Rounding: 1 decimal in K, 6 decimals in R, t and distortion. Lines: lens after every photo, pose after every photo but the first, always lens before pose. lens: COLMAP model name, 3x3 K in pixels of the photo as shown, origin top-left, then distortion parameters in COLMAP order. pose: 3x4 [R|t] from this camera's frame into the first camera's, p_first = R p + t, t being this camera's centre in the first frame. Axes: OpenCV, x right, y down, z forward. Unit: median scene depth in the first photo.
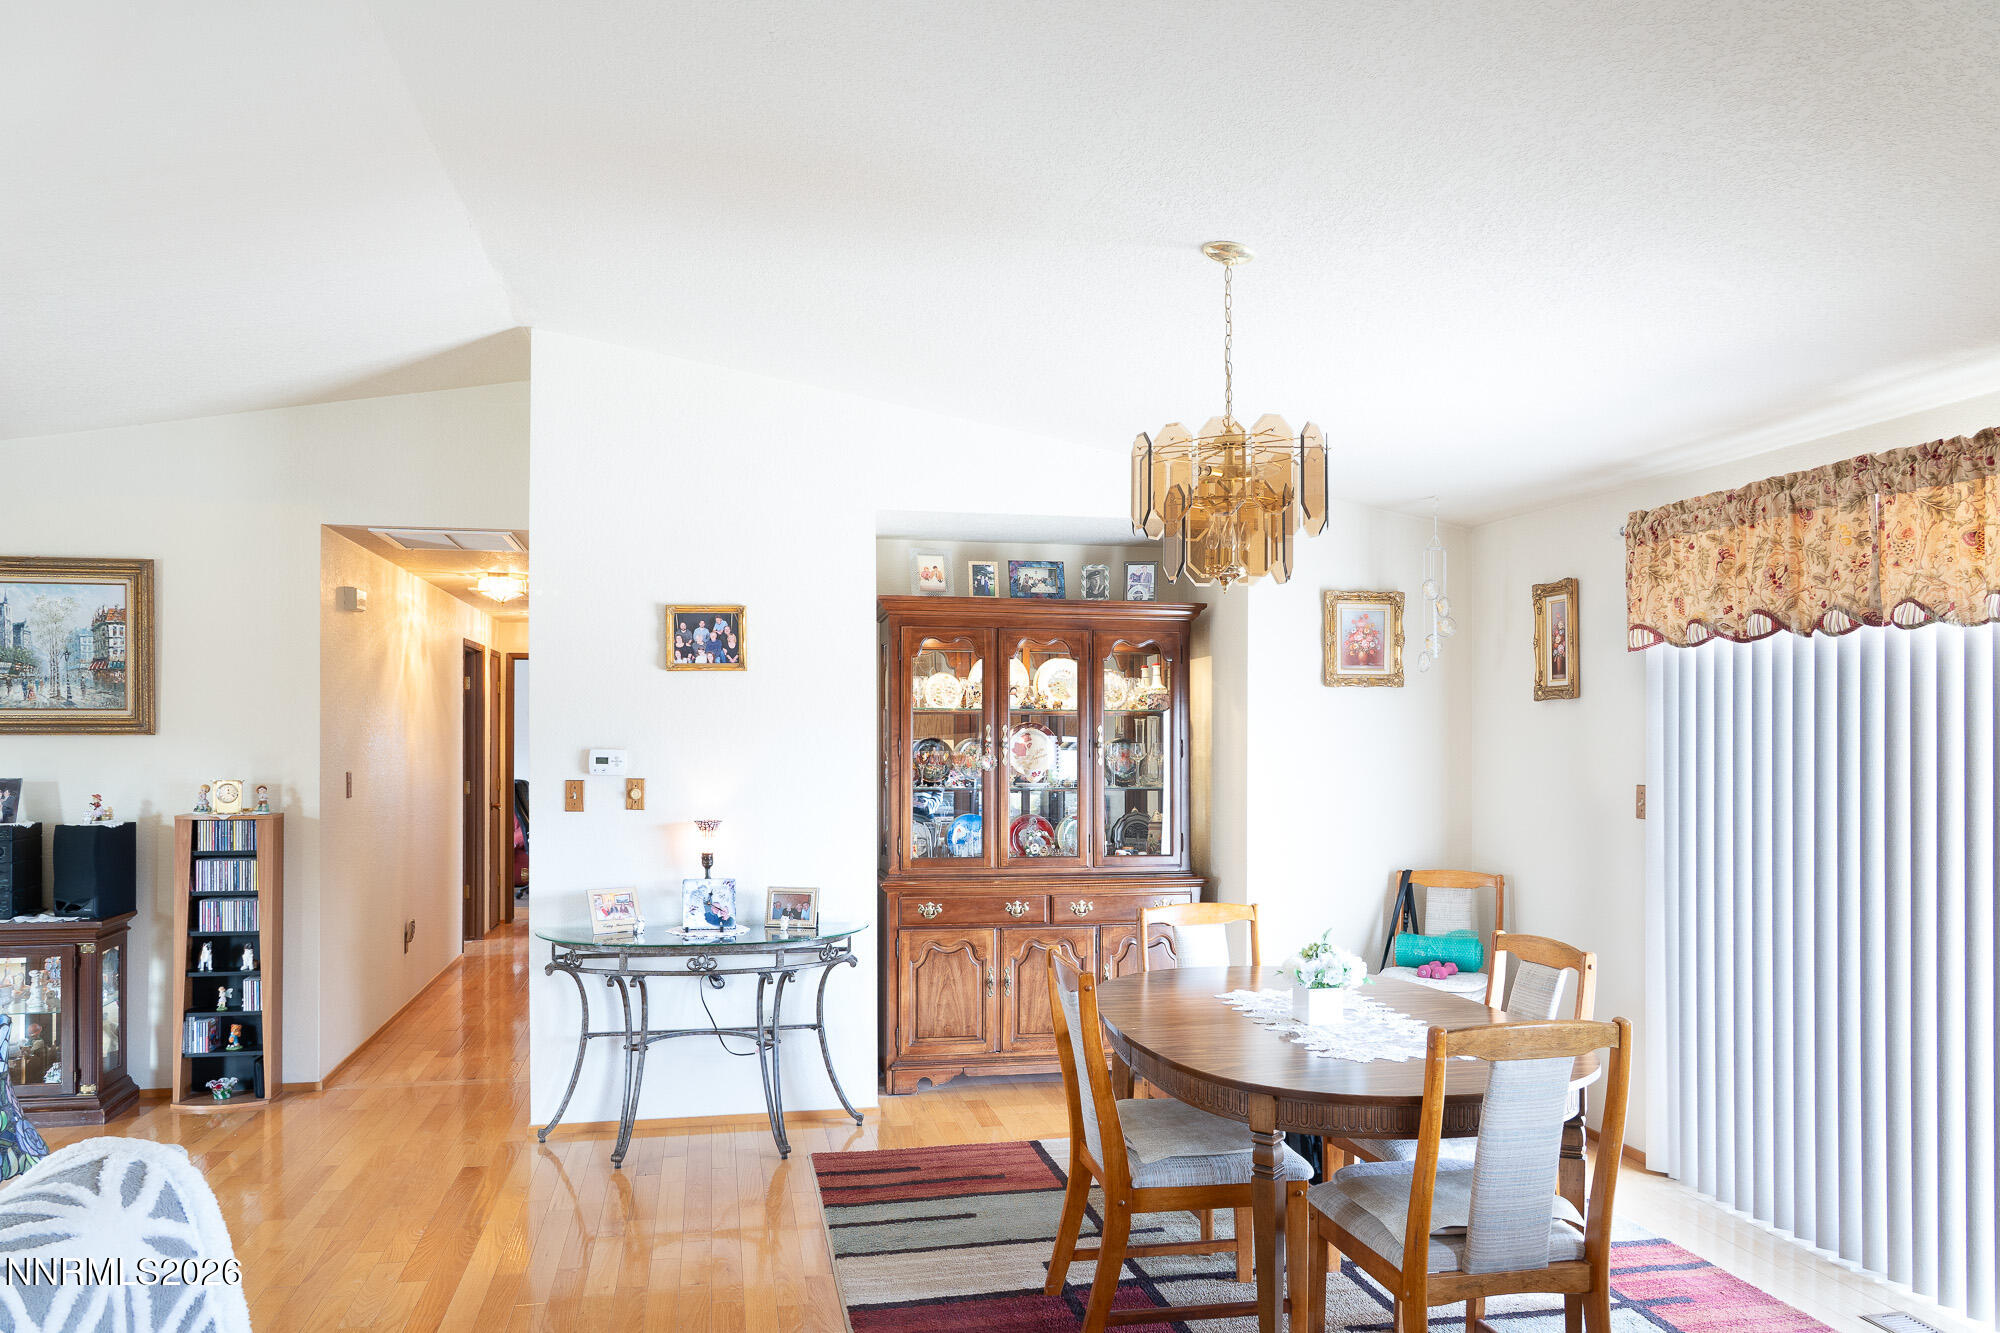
lens RADIAL K [[1383.1, 0, 989.8], [0, 1383.1, 738.6], [0, 0, 1]] dist [-0.008769, 0.000382]
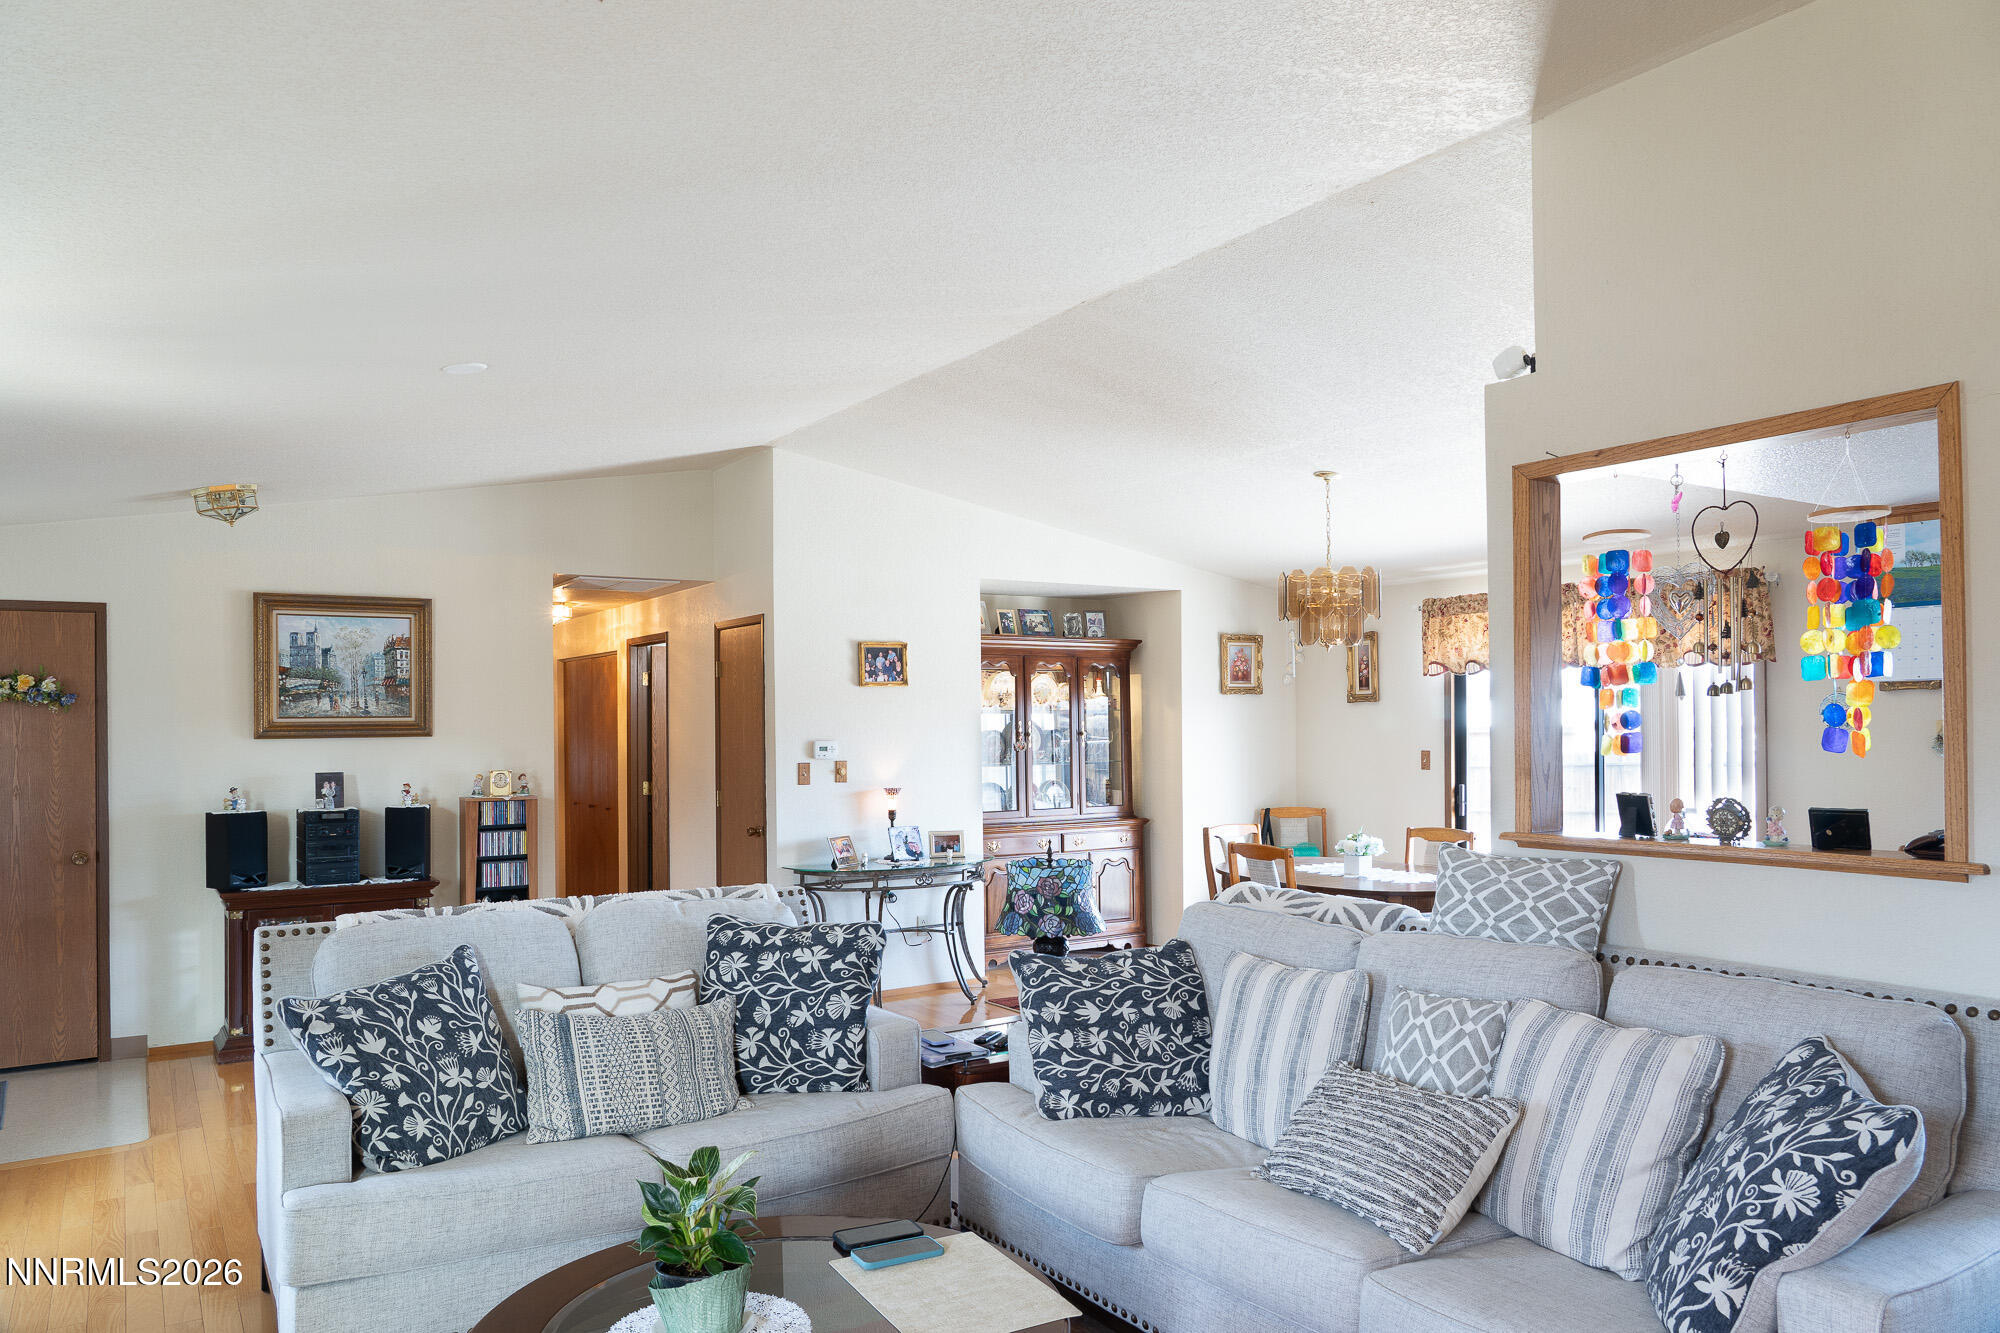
lens RADIAL K [[1383.1, 0, 981.4], [0, 1383.1, 736.1], [0, 0, 1]] dist [-0.008769, 0.000382]
pose [[0.929739, -0.015200, 0.367906, -0.615728], [0.013986, 0.999884, 0.005965, -0.003503], [-0.367954, -0.000400, 0.929844, -0.381311]]
